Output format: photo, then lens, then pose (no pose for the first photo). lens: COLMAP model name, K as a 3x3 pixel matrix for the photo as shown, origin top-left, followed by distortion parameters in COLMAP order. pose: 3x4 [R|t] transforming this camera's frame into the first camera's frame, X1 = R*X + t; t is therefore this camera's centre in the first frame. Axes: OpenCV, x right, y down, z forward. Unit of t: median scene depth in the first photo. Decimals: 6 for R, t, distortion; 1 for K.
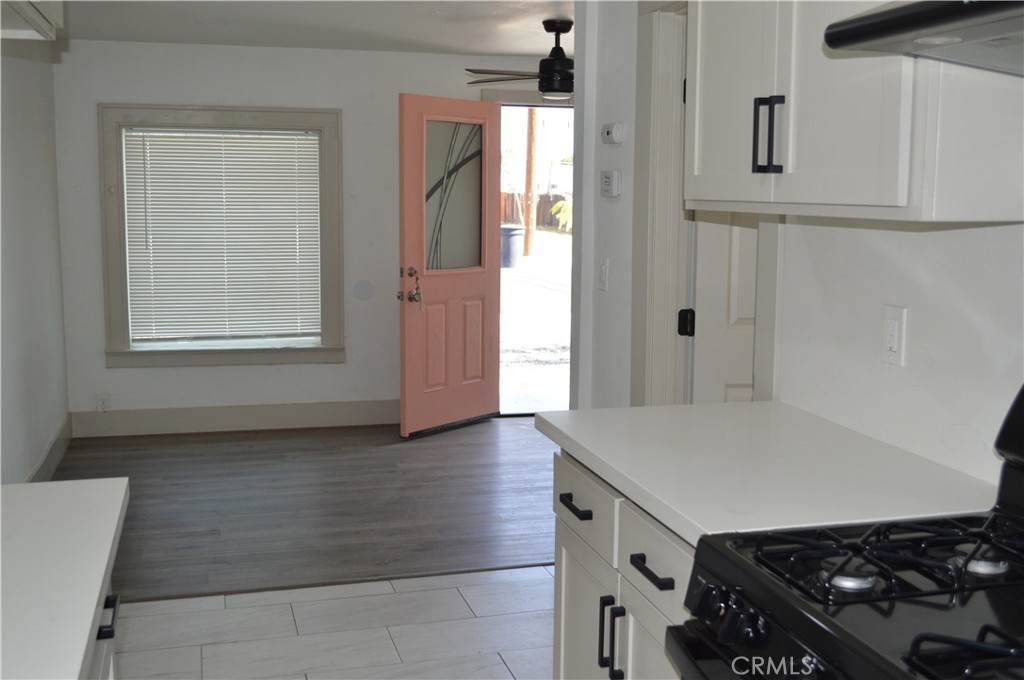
lens RADIAL K [[1118.6, 0, 512.0], [0, 1118.6, 340.0], [0, 0, 1]] dist [-0.058677, -0.014044]
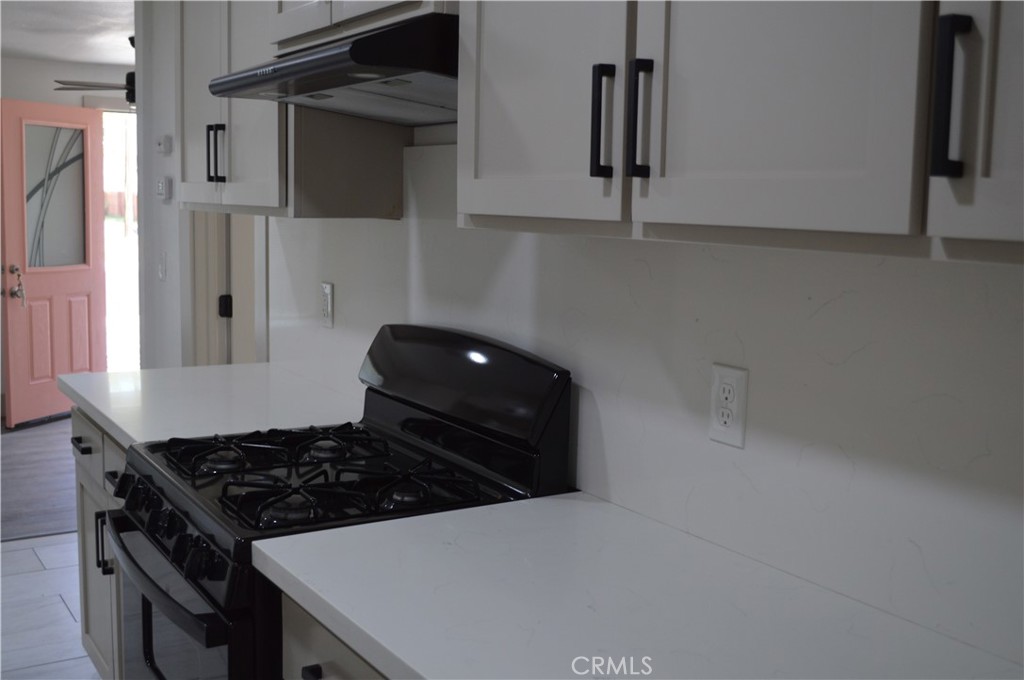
lens RADIAL K [[1118.6, 0, 512.0], [0, 1118.6, 340.0], [0, 0, 1]] dist [-0.058677, -0.014044]
pose [[0.958297, -0.018402, 0.285180, 0.061123], [0.019414, 0.999811, -0.000721, 0.014937], [-0.285113, 0.006228, 0.958474, -0.120051]]
